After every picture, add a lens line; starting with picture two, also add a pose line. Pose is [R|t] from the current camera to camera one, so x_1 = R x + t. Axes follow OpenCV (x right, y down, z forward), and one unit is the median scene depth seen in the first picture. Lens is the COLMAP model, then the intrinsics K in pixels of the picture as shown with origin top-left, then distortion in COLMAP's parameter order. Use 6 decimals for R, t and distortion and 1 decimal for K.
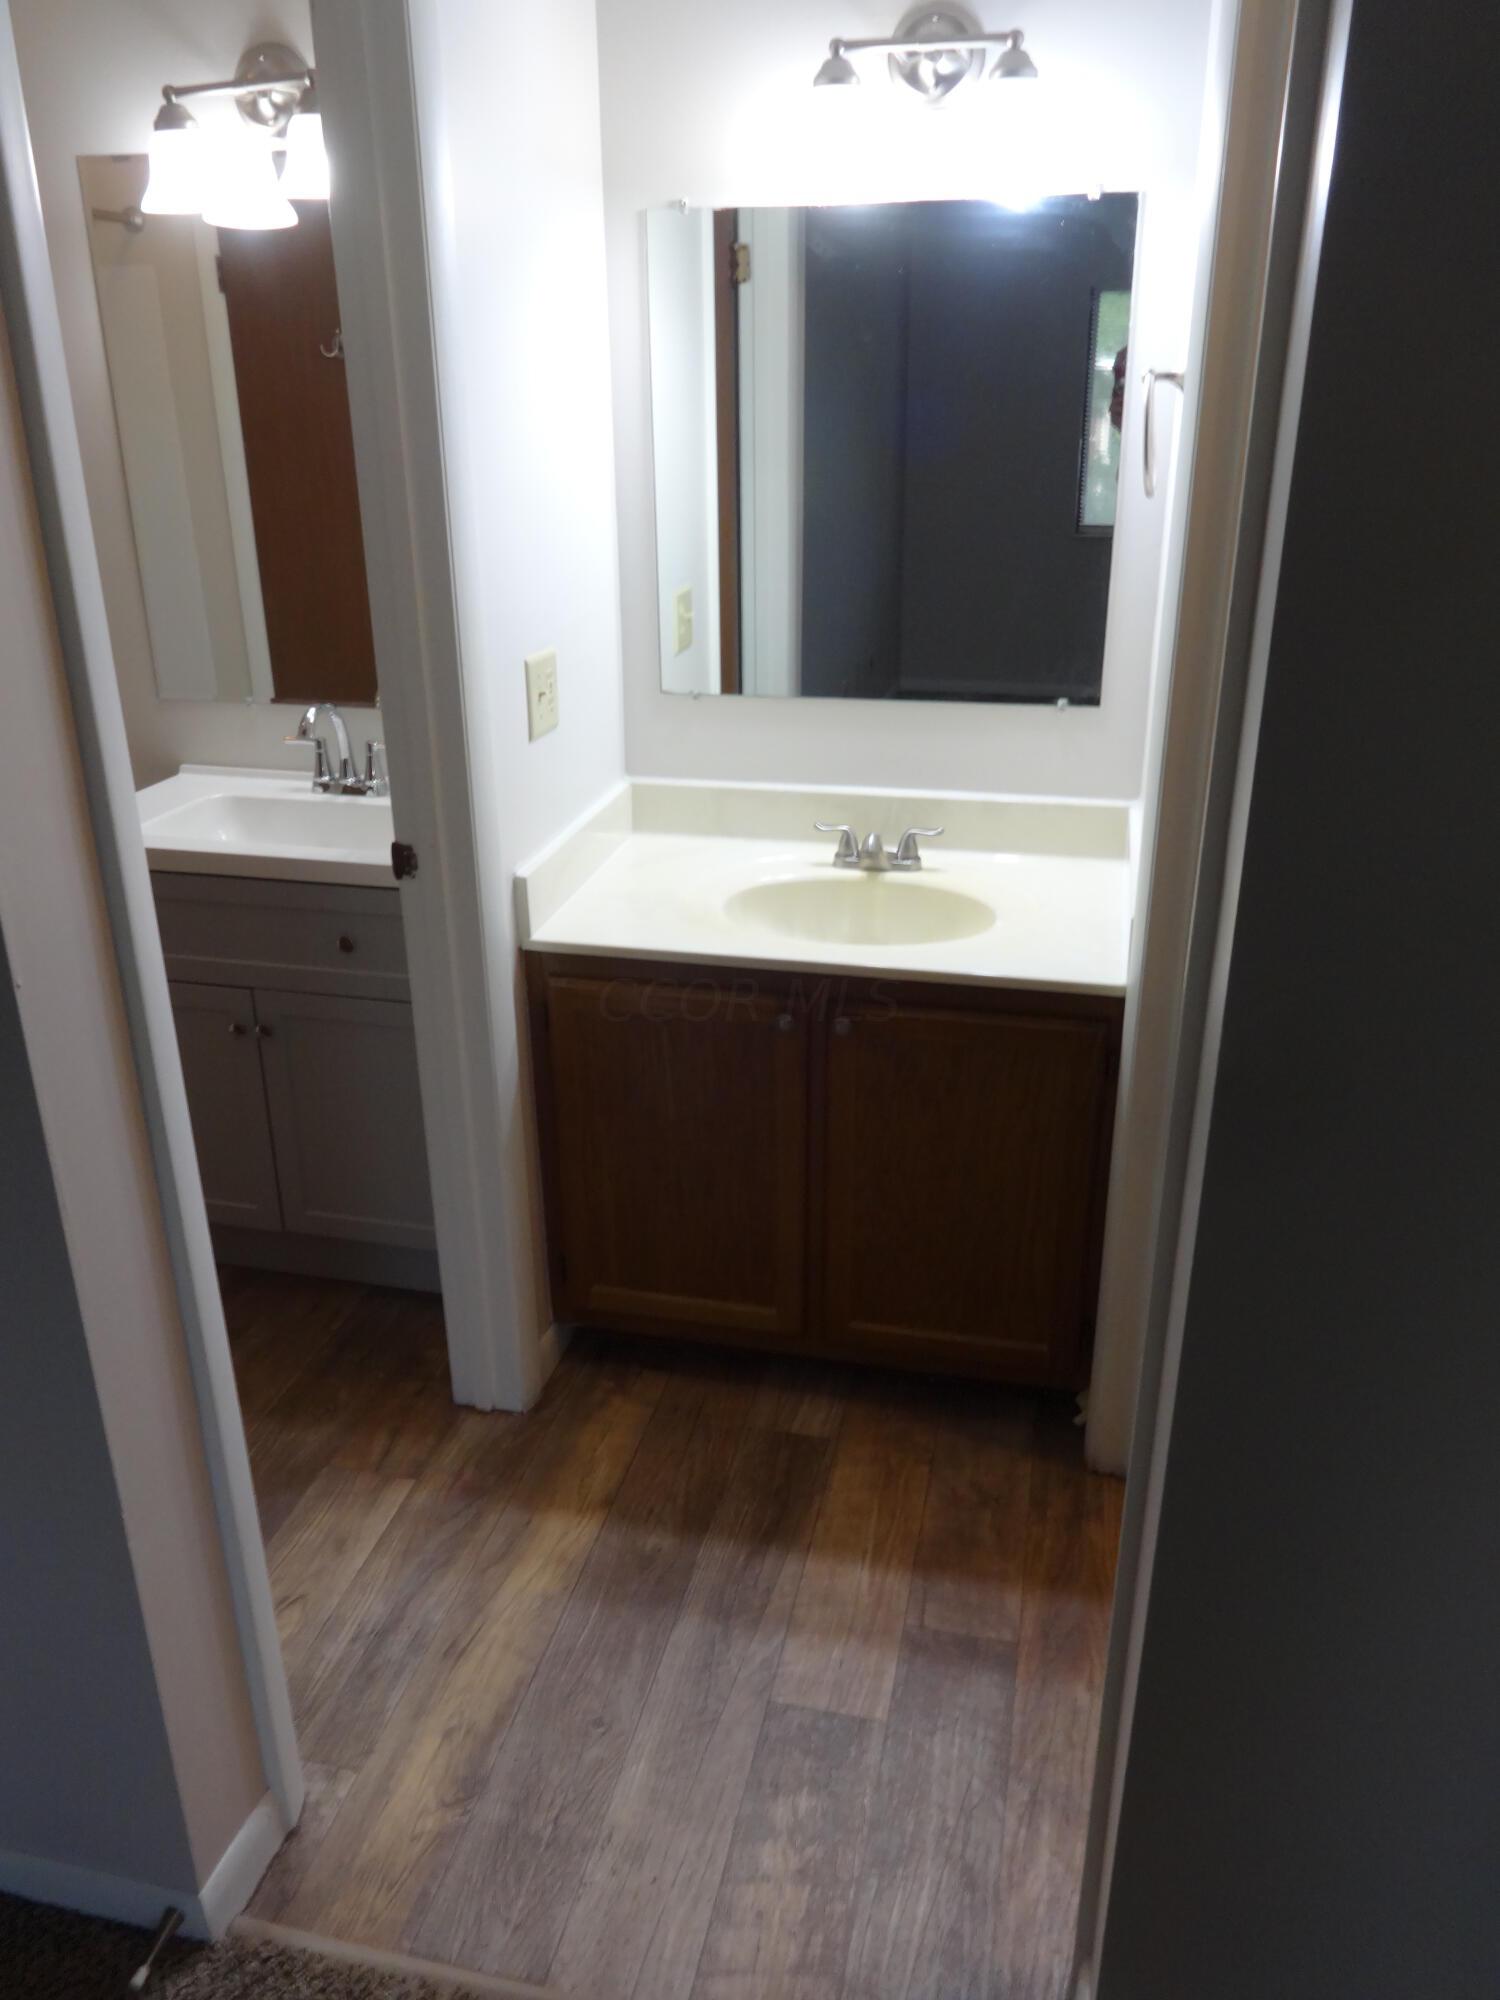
lens RADIAL K [[1497.0, 0, 750.0], [0, 1497.0, 1000.0], [0, 0, 1]] dist [0.004448, 0.004485]
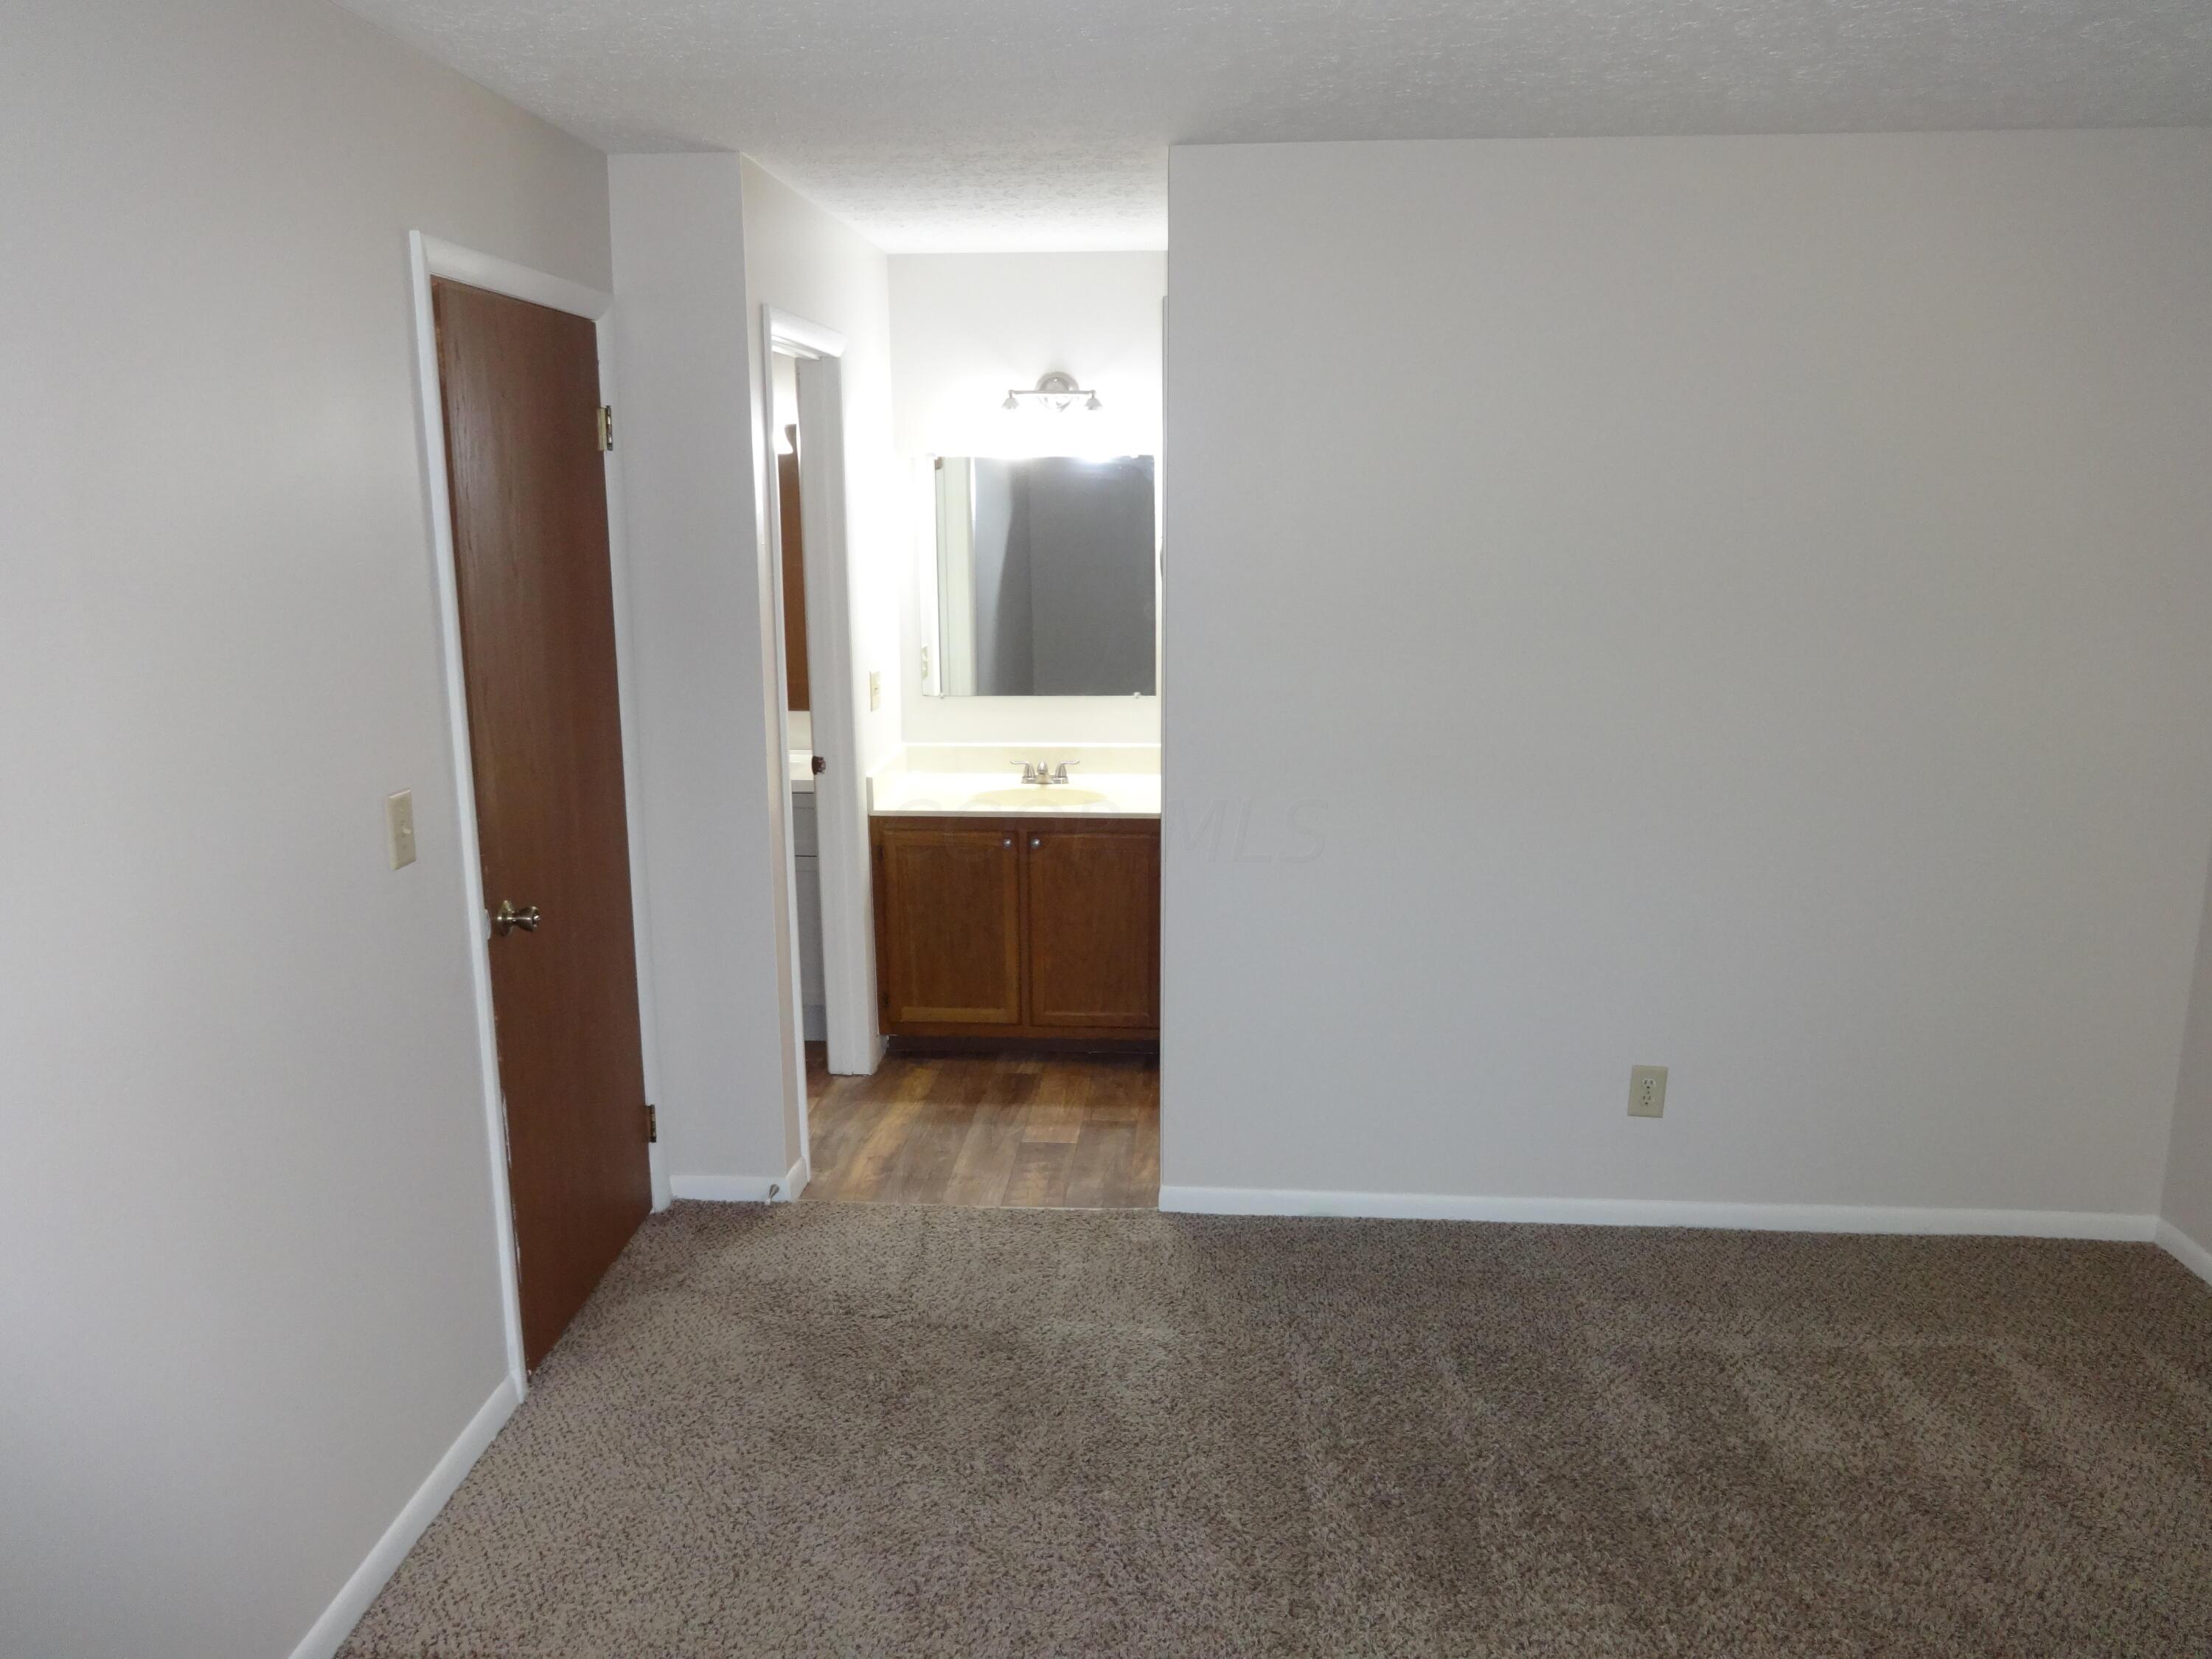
lens RADIAL K [[1655.7, 0, 1106.0], [0, 1655.7, 829.5], [0, 0, 1]] dist [0.004448, 0.004485]
pose [[0.988129, -0.030770, 0.150513, -0.173393], [0.057566, 0.982513, -0.177072, 0.384213], [-0.142432, 0.183634, 0.972621, -1.144311]]
